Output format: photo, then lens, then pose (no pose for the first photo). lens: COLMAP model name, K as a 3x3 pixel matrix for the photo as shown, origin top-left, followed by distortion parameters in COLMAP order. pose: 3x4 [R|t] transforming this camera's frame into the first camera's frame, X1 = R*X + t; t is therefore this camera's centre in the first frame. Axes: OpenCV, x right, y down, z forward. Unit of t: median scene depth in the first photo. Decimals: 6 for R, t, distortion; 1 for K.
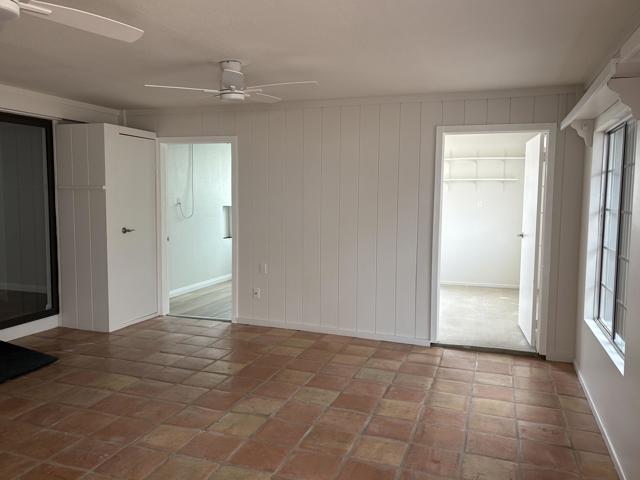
lens RADIAL K [[521.7, 0, 318.9], [0, 521.7, 236.3], [0, 0, 1]] dist [0.049532, -0.051347]
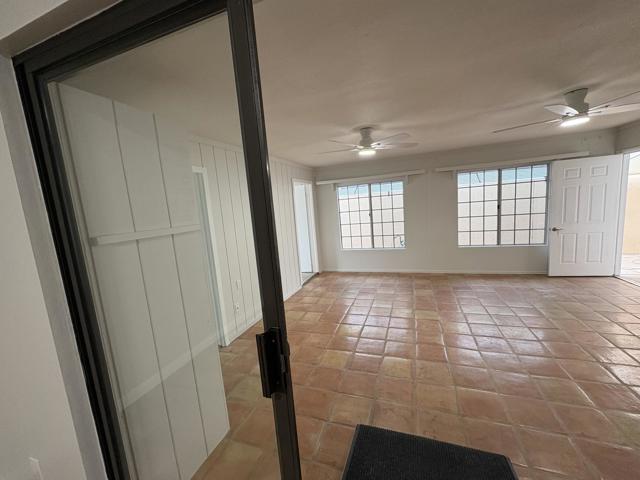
lens RADIAL K [[256.8, 0, 320.2], [0, 256.8, 240.3], [0, 0, 1]] dist [0.000658, 0.000071]
pose [[0.012170, -0.146867, 0.989081, -1.341144], [0.162068, 0.976365, 0.142985, -0.183747], [-0.986704, 0.158559, 0.035685, 1.557184]]
